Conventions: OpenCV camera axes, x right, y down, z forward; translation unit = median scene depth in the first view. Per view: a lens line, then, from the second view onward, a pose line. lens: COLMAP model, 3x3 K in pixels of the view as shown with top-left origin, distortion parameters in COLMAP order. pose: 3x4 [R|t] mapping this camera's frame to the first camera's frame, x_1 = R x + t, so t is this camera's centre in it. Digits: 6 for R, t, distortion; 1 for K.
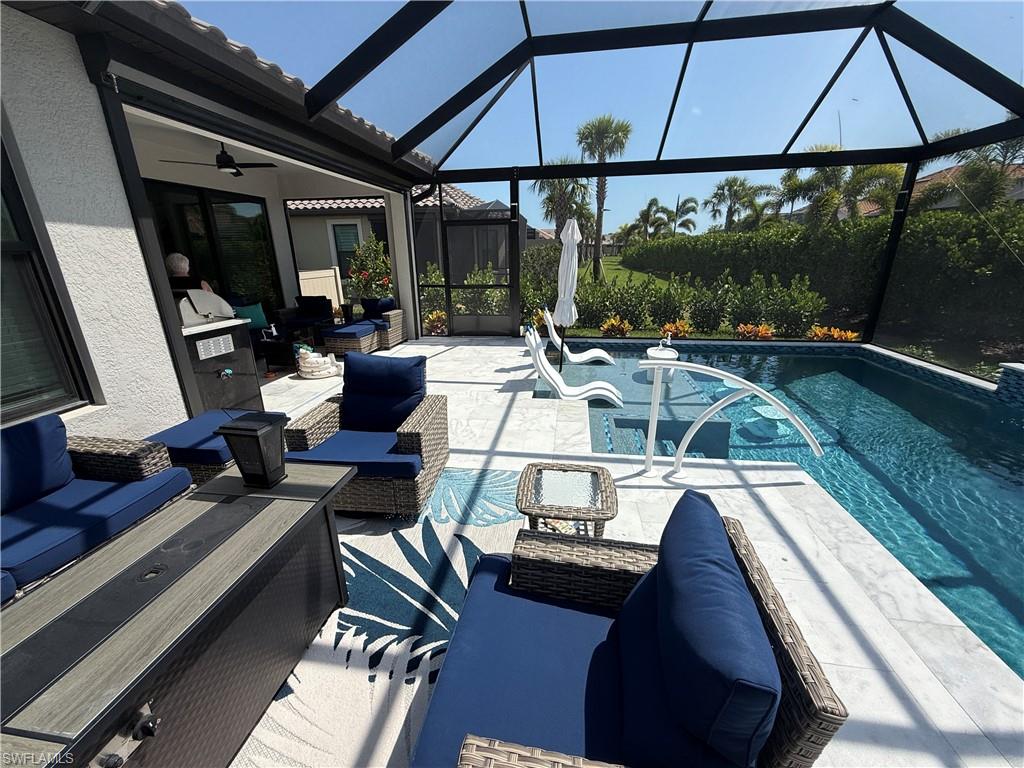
lens RADIAL K [[409.7, 0, 512.0], [0, 409.7, 384.0], [0, 0, 1]] dist [-0.001294, -0.000360]
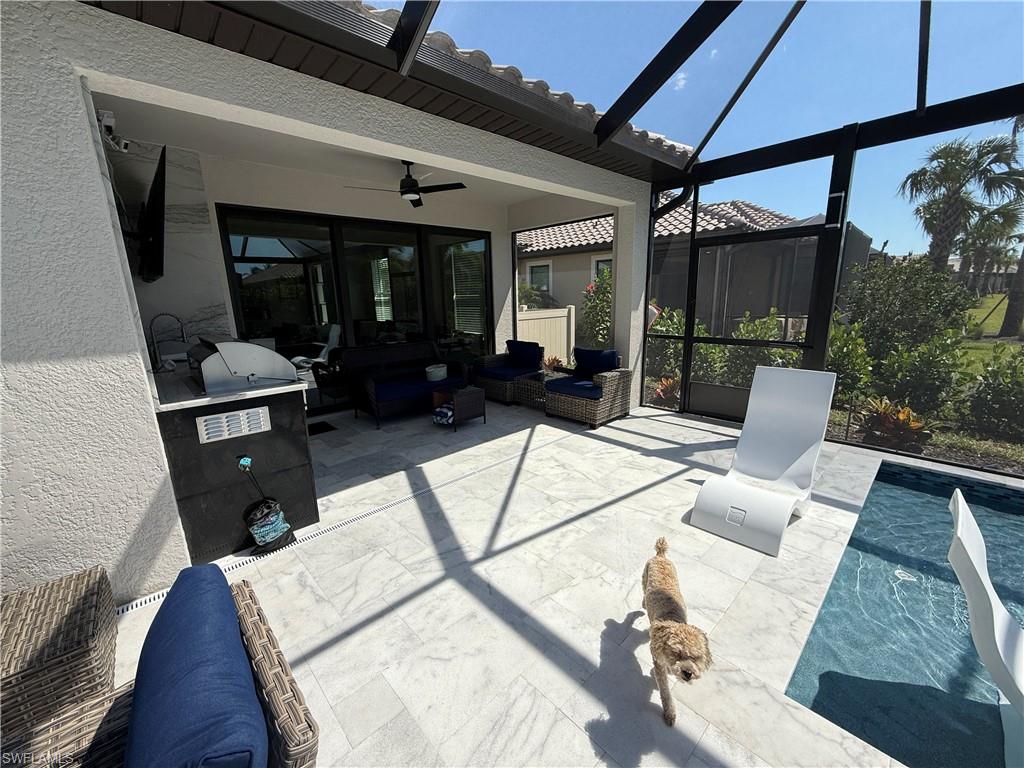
lens RADIAL K [[408.4, 0, 515.8], [0, 408.4, 409.0], [0, 0, 1]] dist [0.002521, 0.000184]
pose [[0.777651, 0.183414, -0.601347, 0.046099], [-0.199305, 0.979084, 0.040888, -0.122584], [0.596269, 0.088055, 0.797941, 0.357548]]
